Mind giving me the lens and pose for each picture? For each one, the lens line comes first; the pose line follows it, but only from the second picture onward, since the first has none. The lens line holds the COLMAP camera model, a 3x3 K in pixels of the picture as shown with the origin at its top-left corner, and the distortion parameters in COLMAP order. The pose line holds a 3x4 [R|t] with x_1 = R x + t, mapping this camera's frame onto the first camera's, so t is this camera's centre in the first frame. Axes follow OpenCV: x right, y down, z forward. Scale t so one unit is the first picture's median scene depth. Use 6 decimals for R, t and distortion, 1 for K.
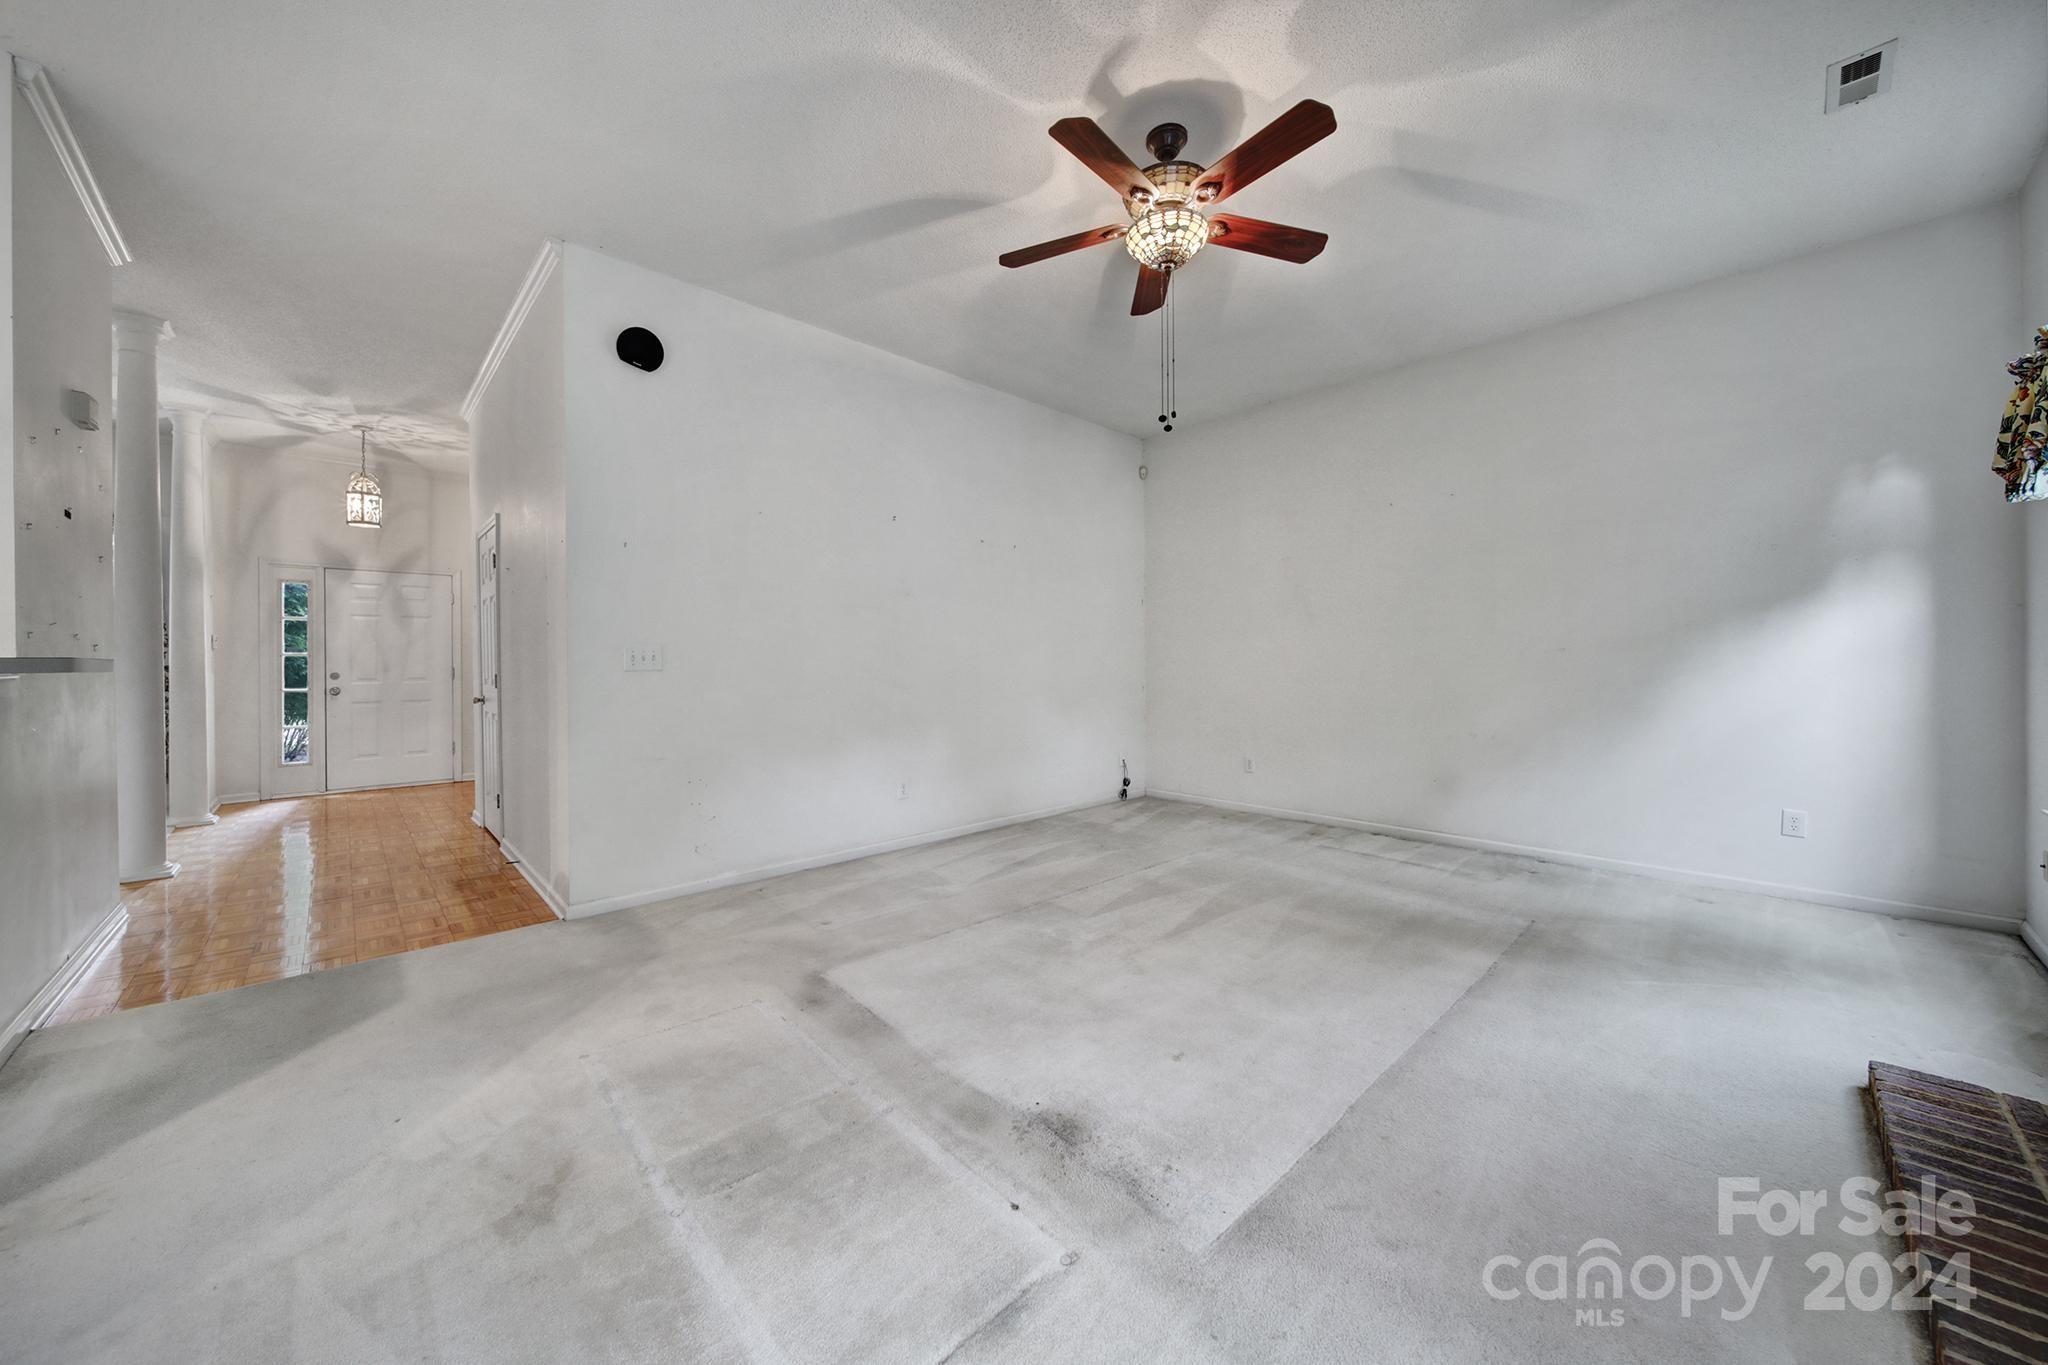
lens RADIAL K [[726.6, 0, 1018.5], [0, 726.6, 662.8], [0, 0, 1]] dist [0.001206, -0.000503]
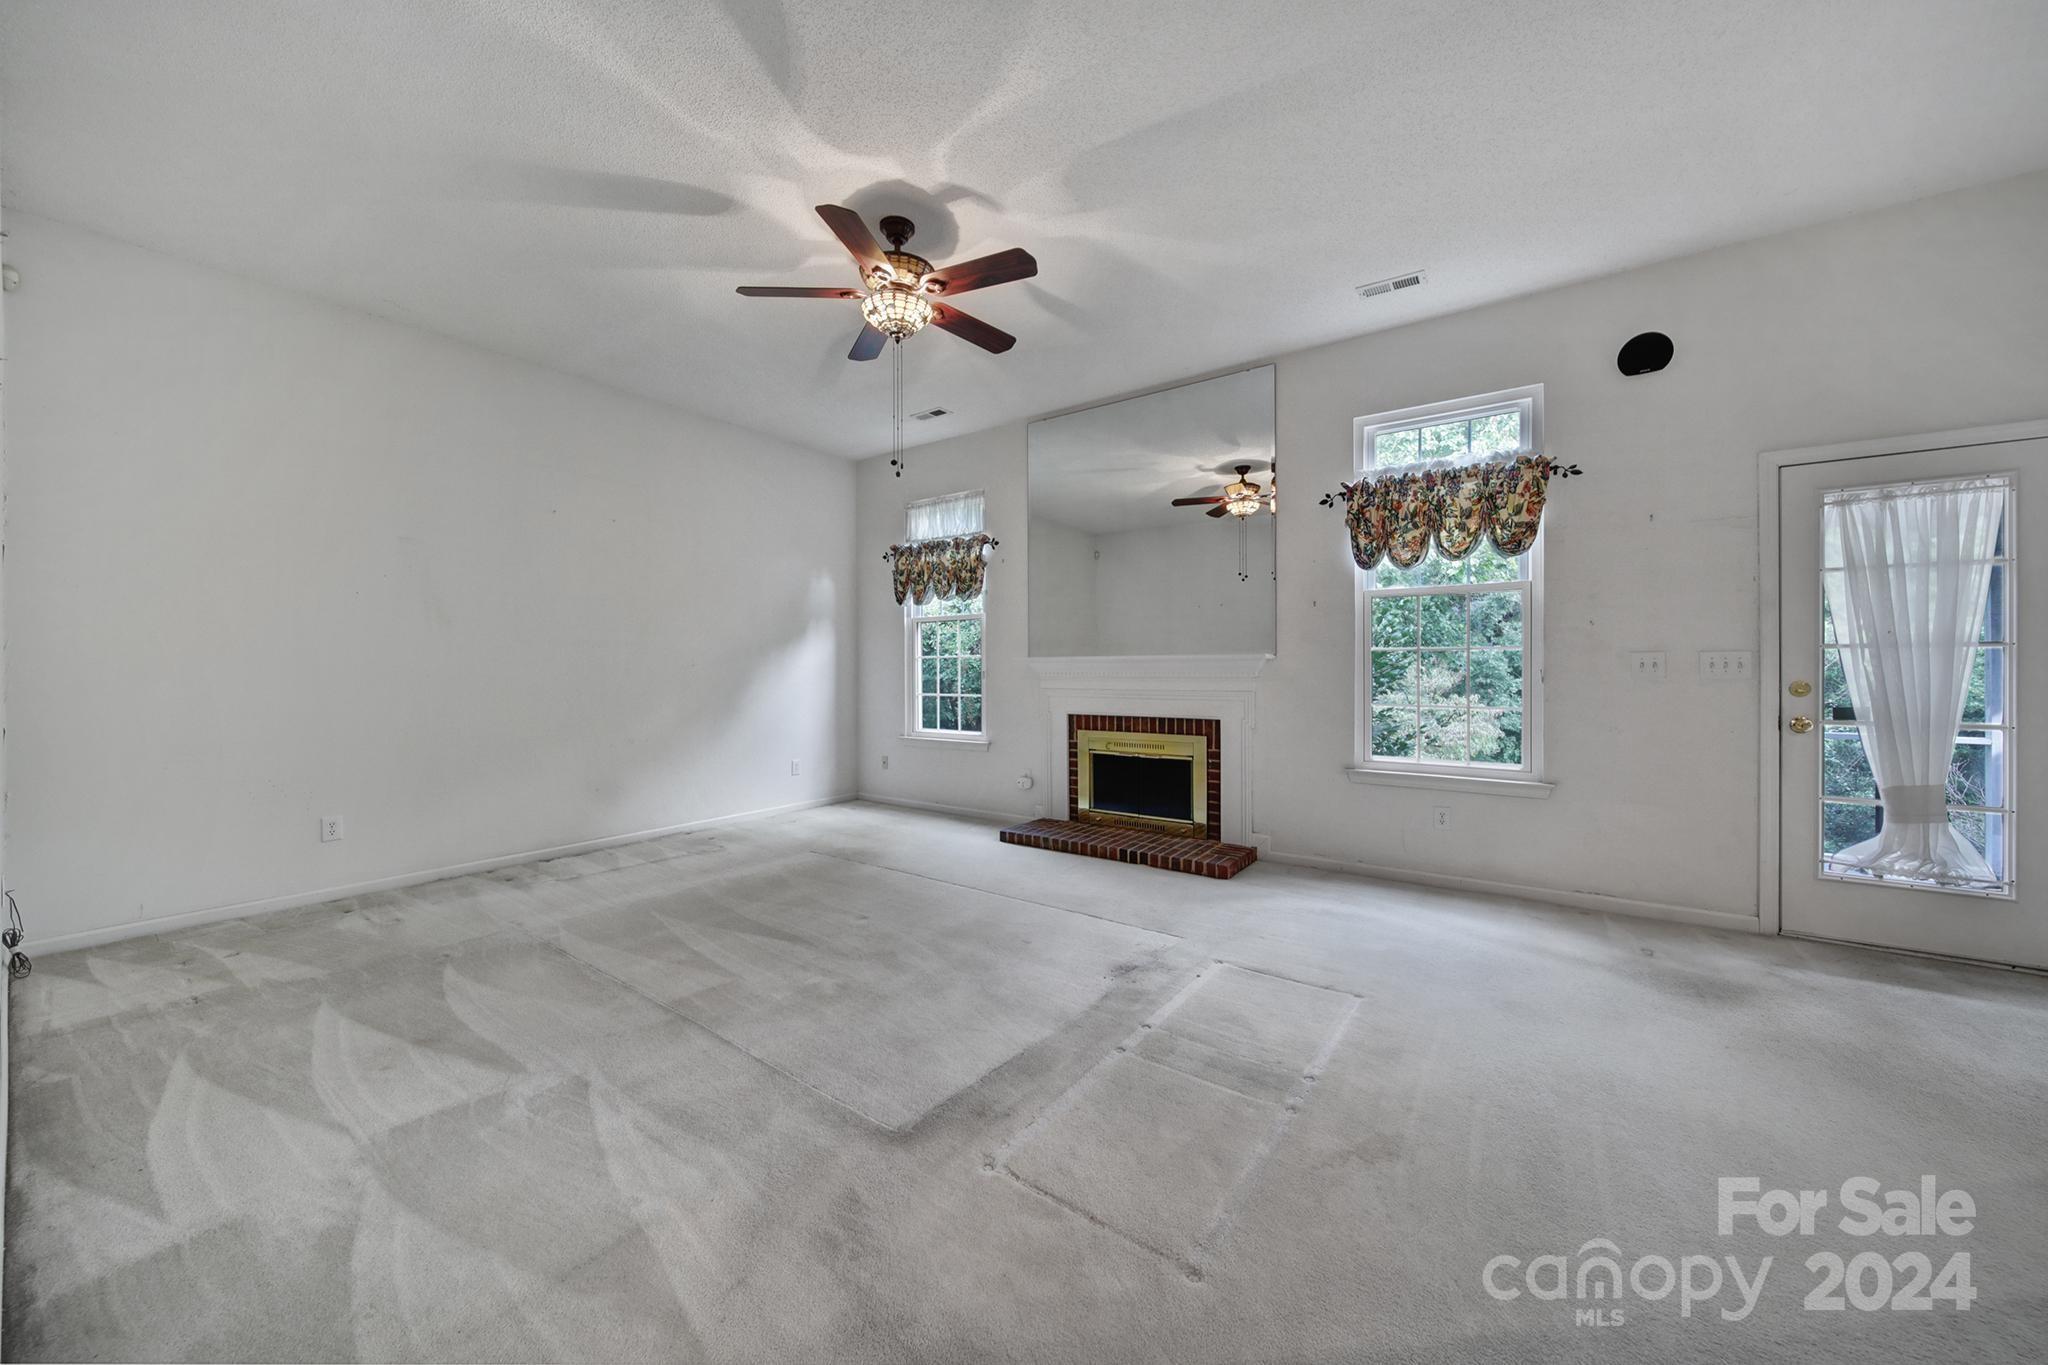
lens RADIAL K [[726.6, 0, 1020.4], [0, 726.6, 675.2], [0, 0, 1]] dist [0.001206, -0.000503]
pose [[-0.187589, -0.002285, 0.982245, -0.530859], [0.010807, 0.999932, 0.004390, -0.001448], [-0.982188, 0.011438, -0.187552, 0.556297]]
